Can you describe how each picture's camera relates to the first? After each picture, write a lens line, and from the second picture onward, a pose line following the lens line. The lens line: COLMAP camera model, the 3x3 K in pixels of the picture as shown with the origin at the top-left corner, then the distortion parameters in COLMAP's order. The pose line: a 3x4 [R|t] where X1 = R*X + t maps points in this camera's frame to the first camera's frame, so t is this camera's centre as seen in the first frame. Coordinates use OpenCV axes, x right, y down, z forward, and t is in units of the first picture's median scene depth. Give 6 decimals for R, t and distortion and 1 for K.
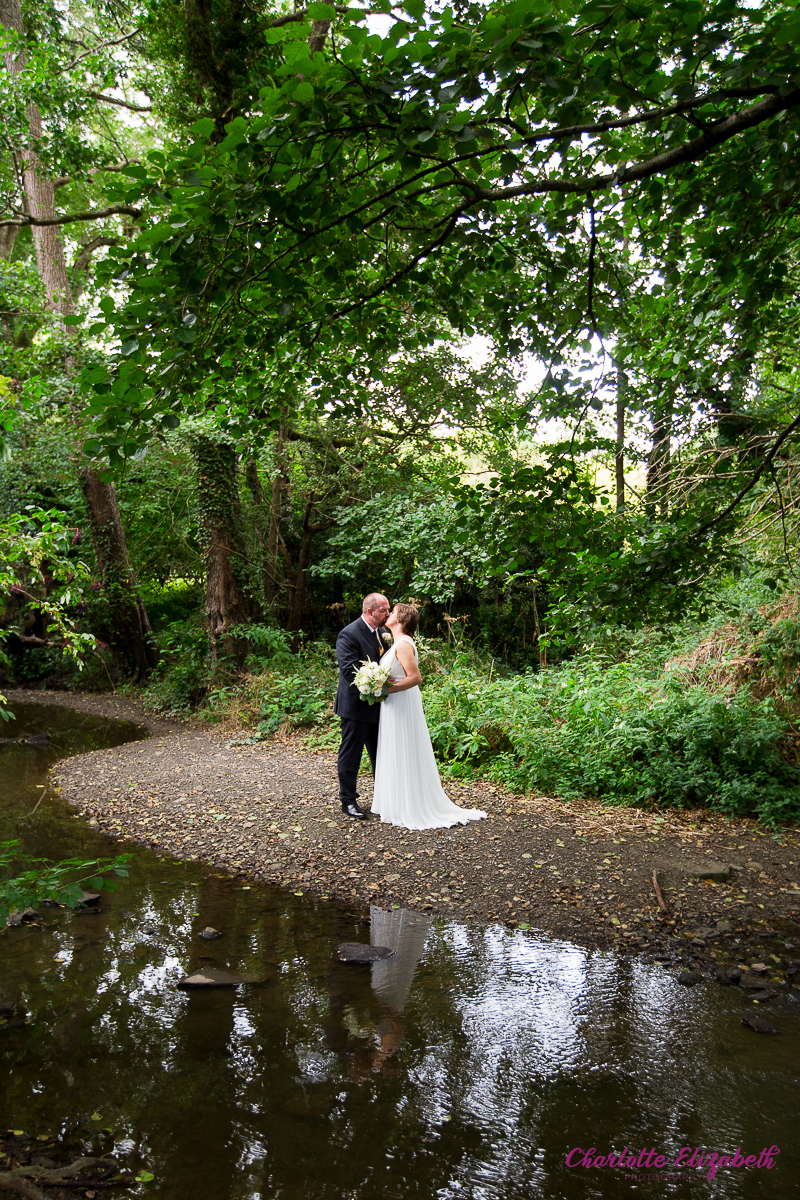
lens RADIAL K [[856.7, 0, 329.3], [0, 856.7, 600.1], [0, 0, 1]] dist [0.030777, 0.000085]
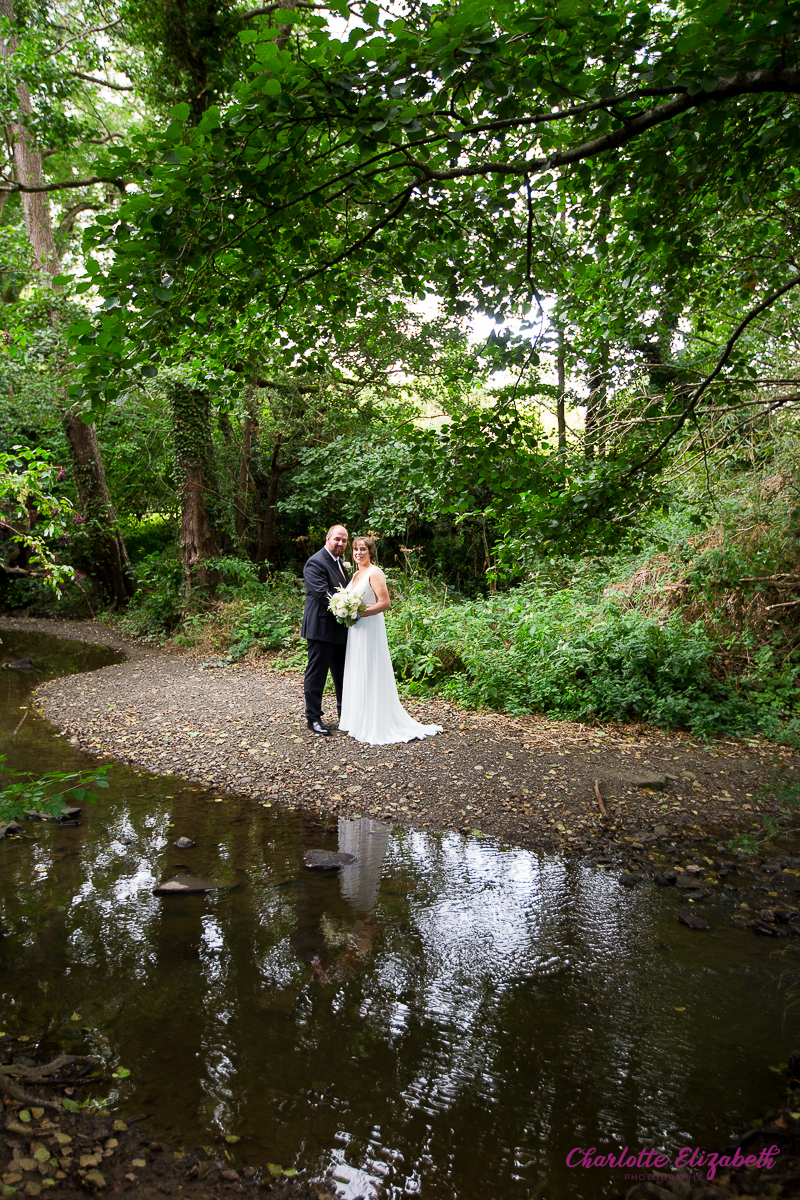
lens RADIAL K [[960.0, 0, 400.0], [0, 960.0, 600.0], [0, 0, 1]] dist [0.027647, 0.001185]
pose [[0.993307, -0.005823, 0.115355, -0.009589], [-0.003791, 0.996546, 0.082951, -0.017519], [-0.115439, -0.082834, 0.989855, -0.228872]]
